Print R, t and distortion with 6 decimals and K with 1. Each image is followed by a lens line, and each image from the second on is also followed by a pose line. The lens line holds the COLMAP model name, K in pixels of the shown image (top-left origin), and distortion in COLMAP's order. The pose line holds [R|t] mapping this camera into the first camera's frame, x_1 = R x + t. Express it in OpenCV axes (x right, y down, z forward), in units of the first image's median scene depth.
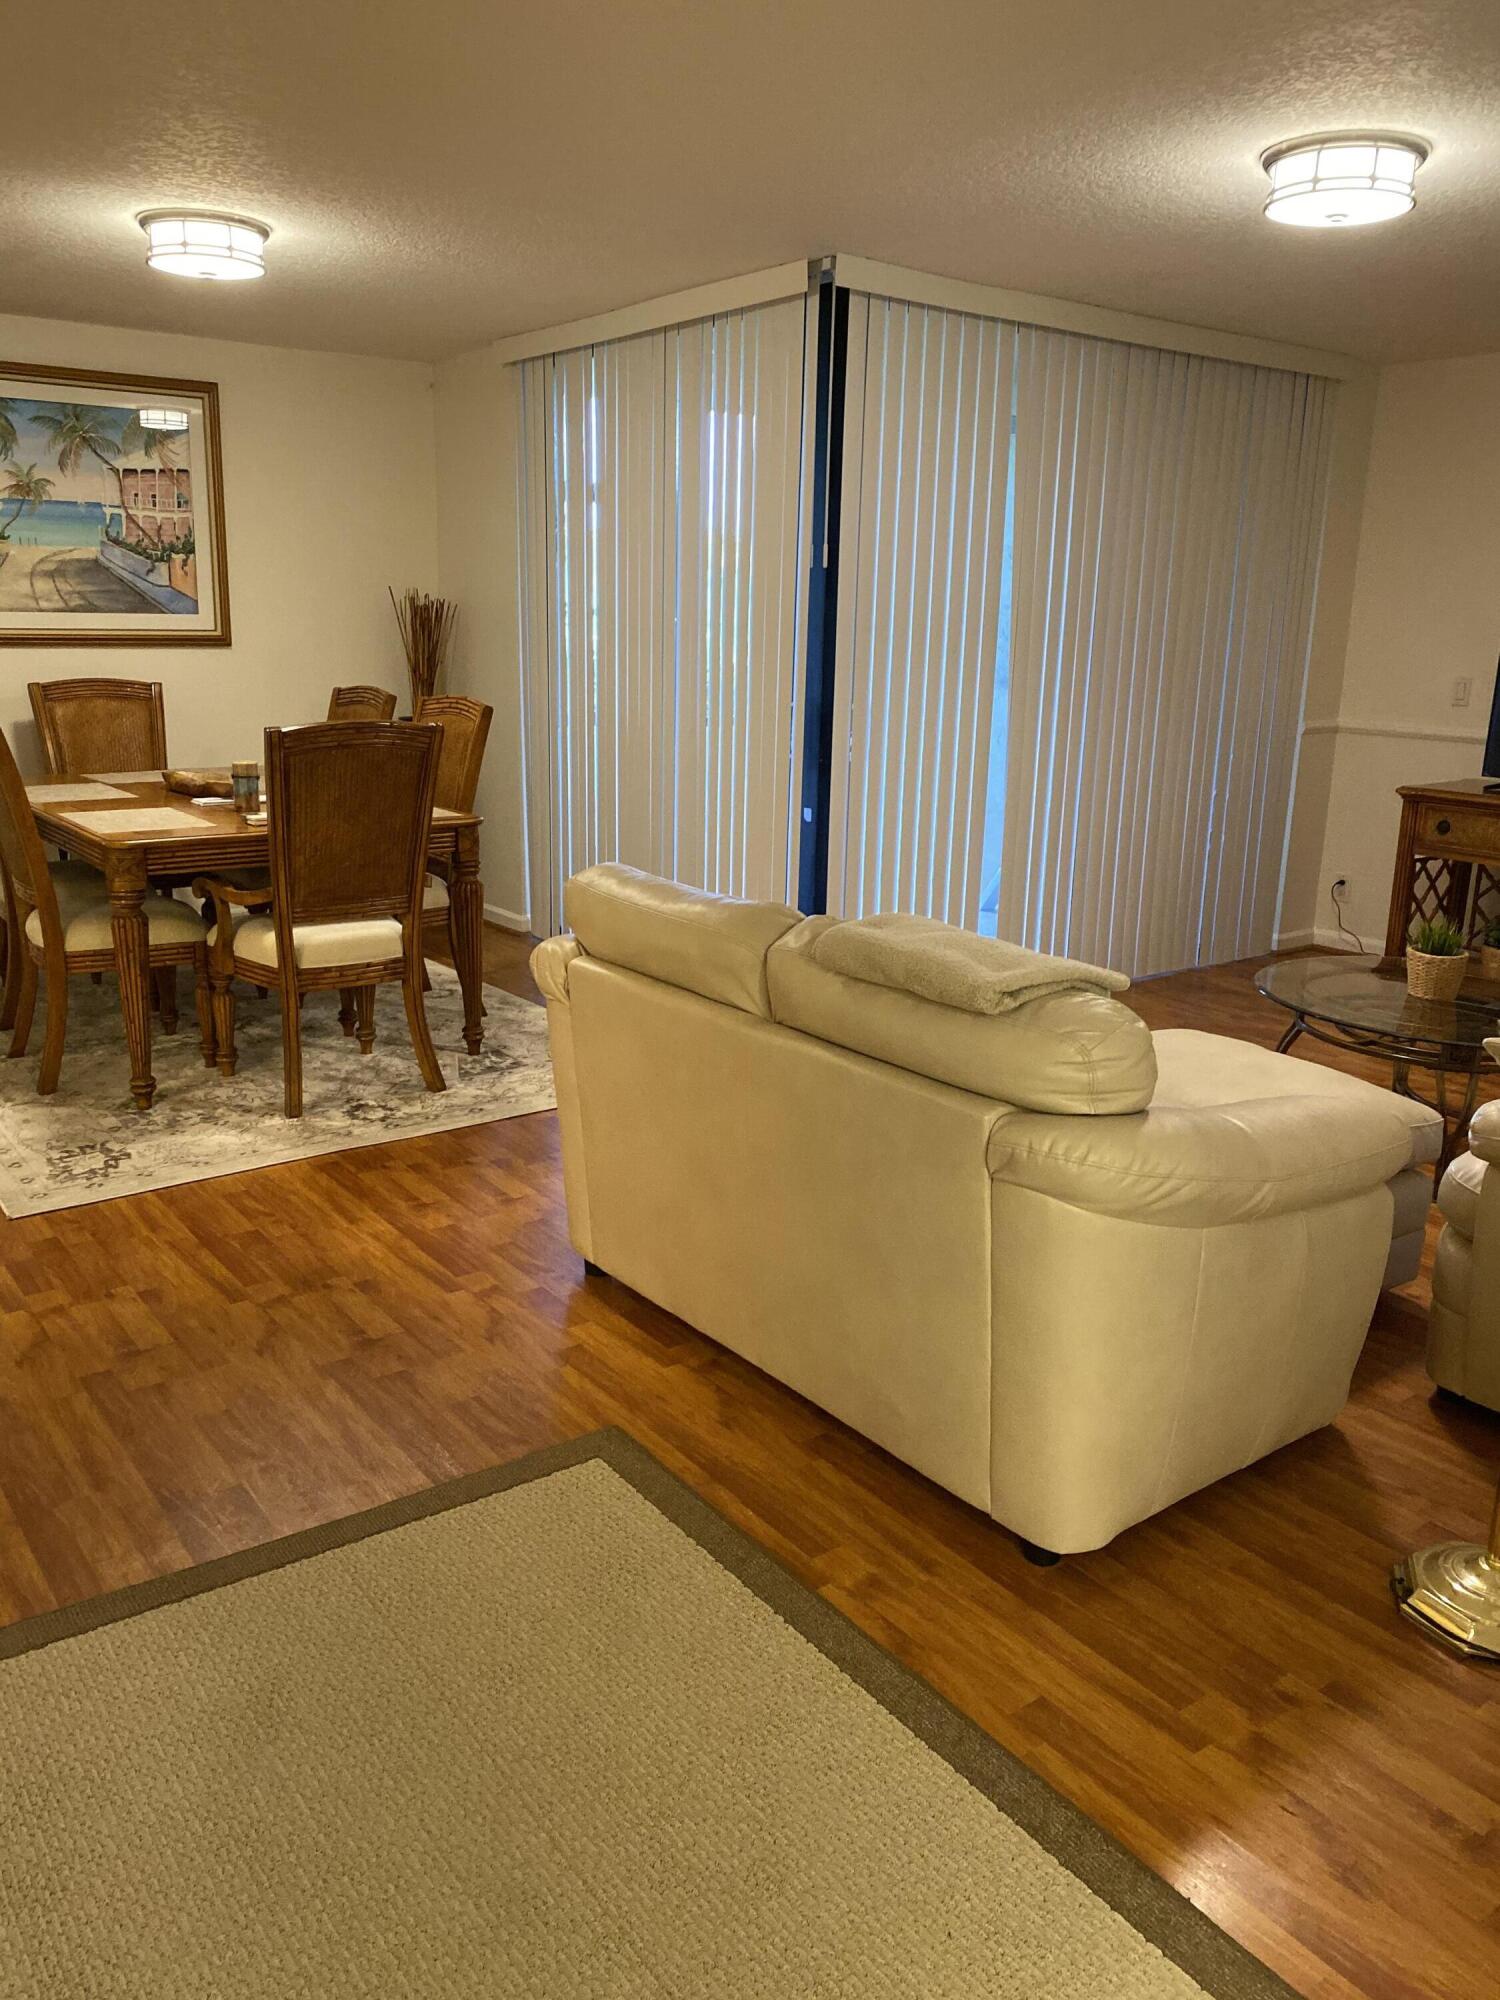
lens RADIAL K [[1514.8, 0, 747.3], [0, 1514.8, 1002.7], [0, 0, 1]] dist [-0.001463, 0.001829]
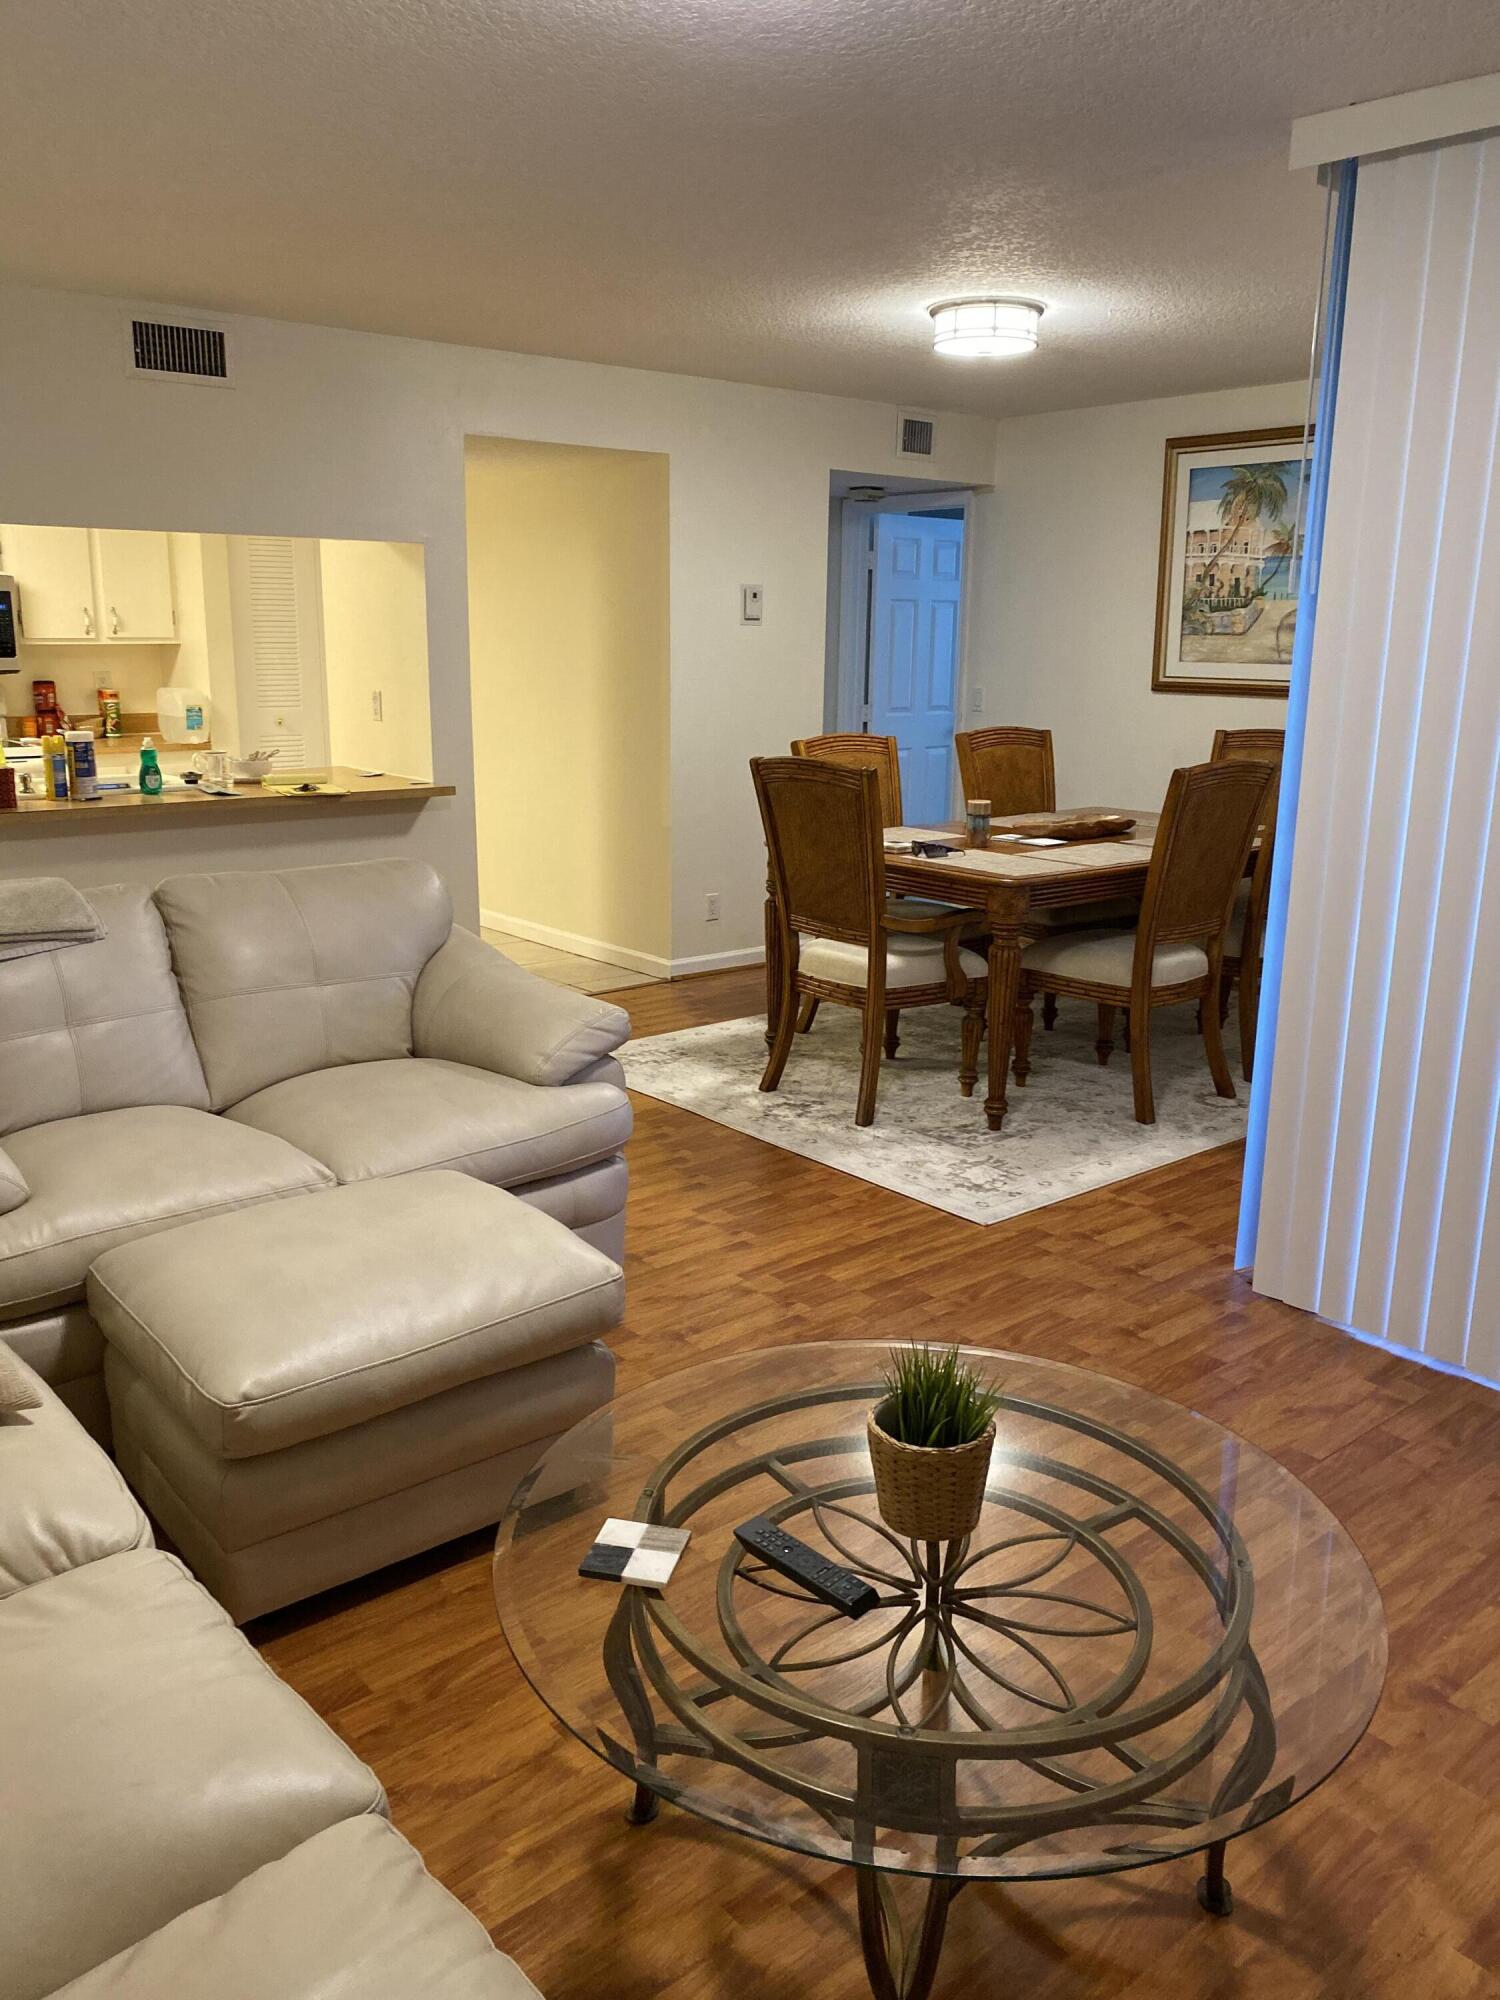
lens RADIAL K [[1514.8, 0, 730.2], [0, 1514.8, 1050.1], [0, 0, 1]] dist [-0.001463, 0.001829]
pose [[0.058571, 0.258908, -0.964124, 0.751284], [-0.252079, 0.938321, 0.236665, -0.205727], [0.965933, 0.229174, 0.120223, 0.732297]]
